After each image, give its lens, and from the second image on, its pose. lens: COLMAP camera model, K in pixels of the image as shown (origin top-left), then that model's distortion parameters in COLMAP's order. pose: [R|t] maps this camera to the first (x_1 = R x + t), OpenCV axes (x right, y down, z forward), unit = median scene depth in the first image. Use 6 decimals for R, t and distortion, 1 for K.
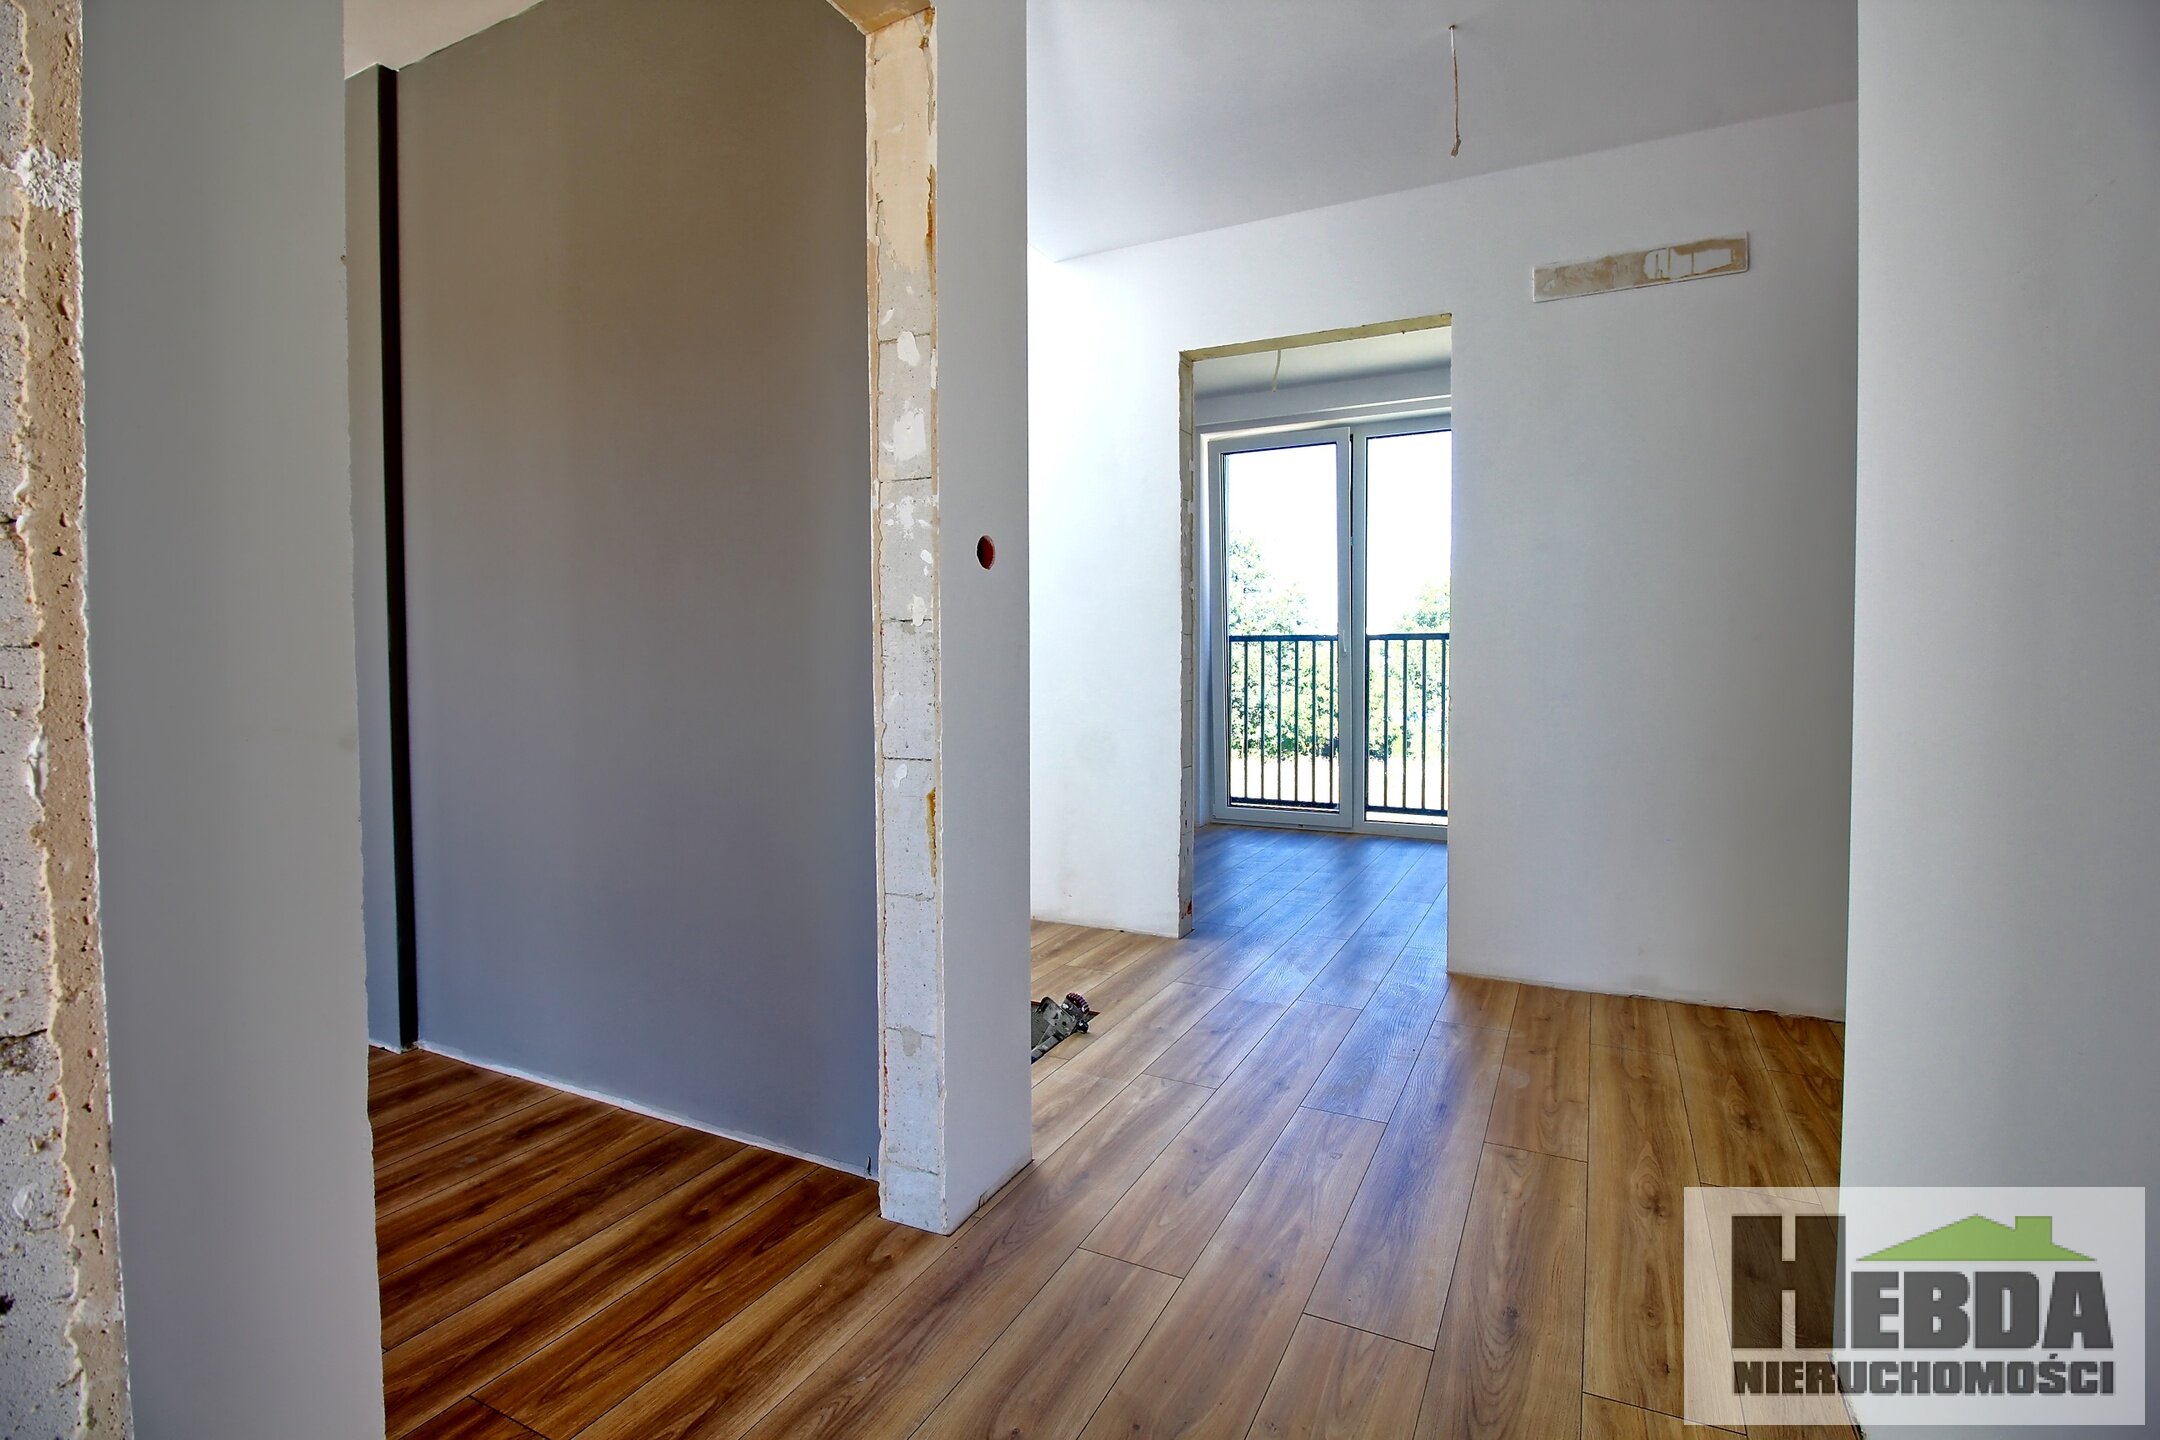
lens RADIAL K [[1001.2, 0, 1098.0], [0, 1001.2, 702.5], [0, 0, 1]] dist [-0.011463, -0.010815]
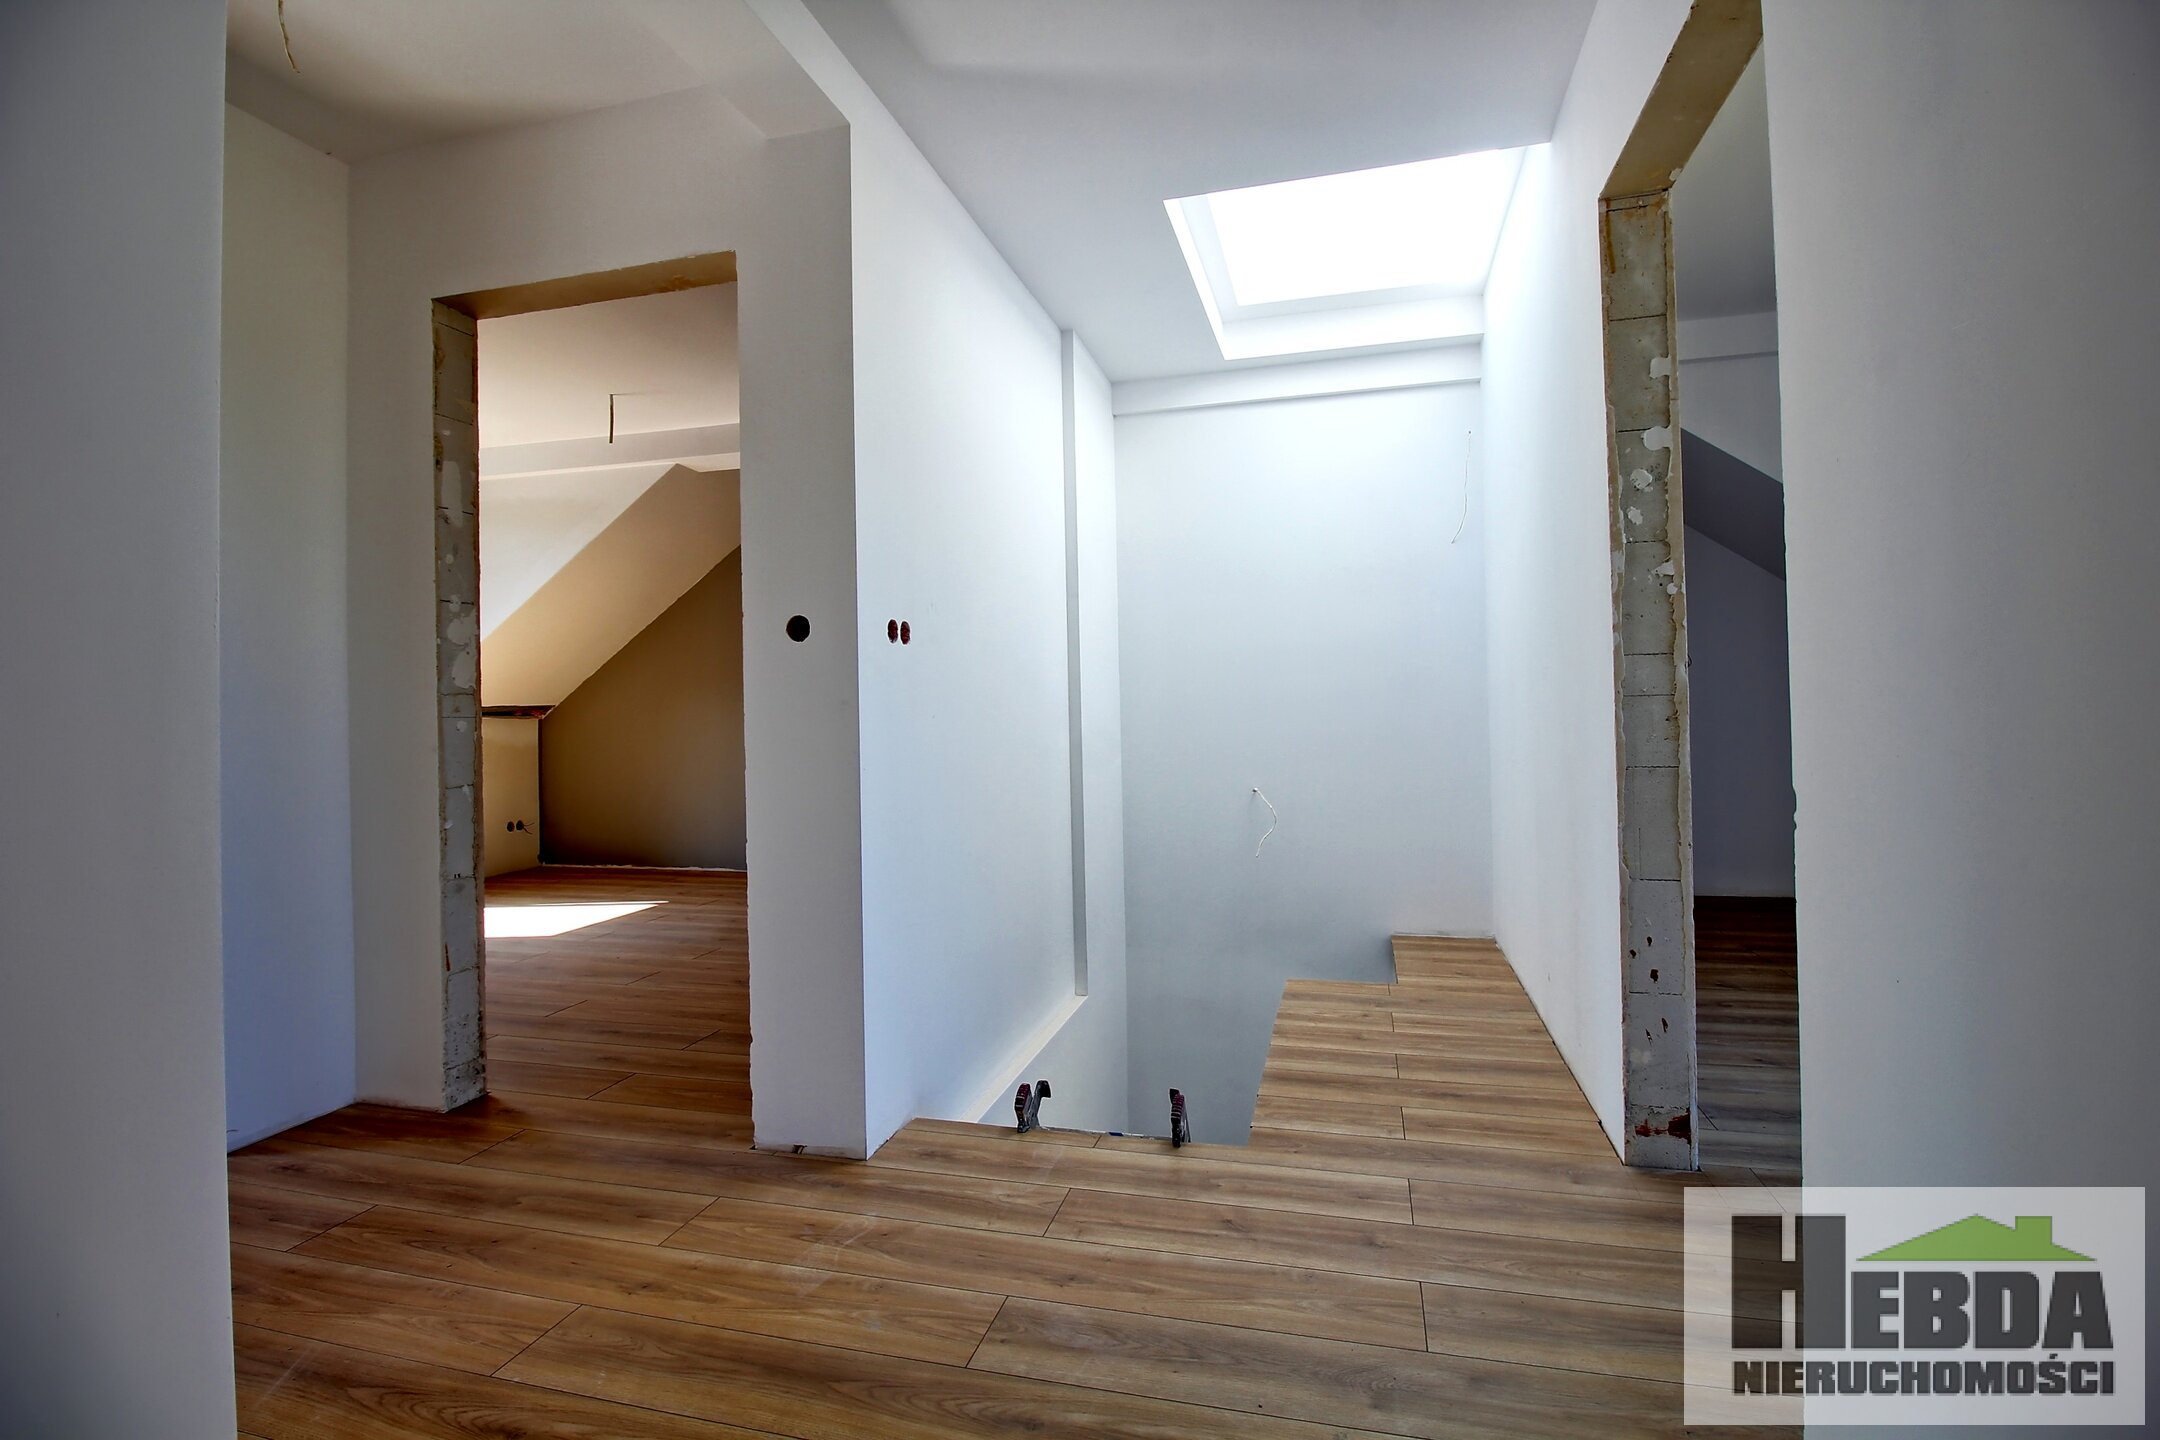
lens RADIAL K [[1001.2, 0, 1084.3], [0, 1001.2, 712.2], [0, 0, 1]] dist [-0.011463, -0.010815]
pose [[0.225762, 0.023884, -0.973890, 1.007193], [-0.031187, 0.999364, 0.017279, -0.067297], [0.973683, 0.026472, 0.226363, 0.915786]]
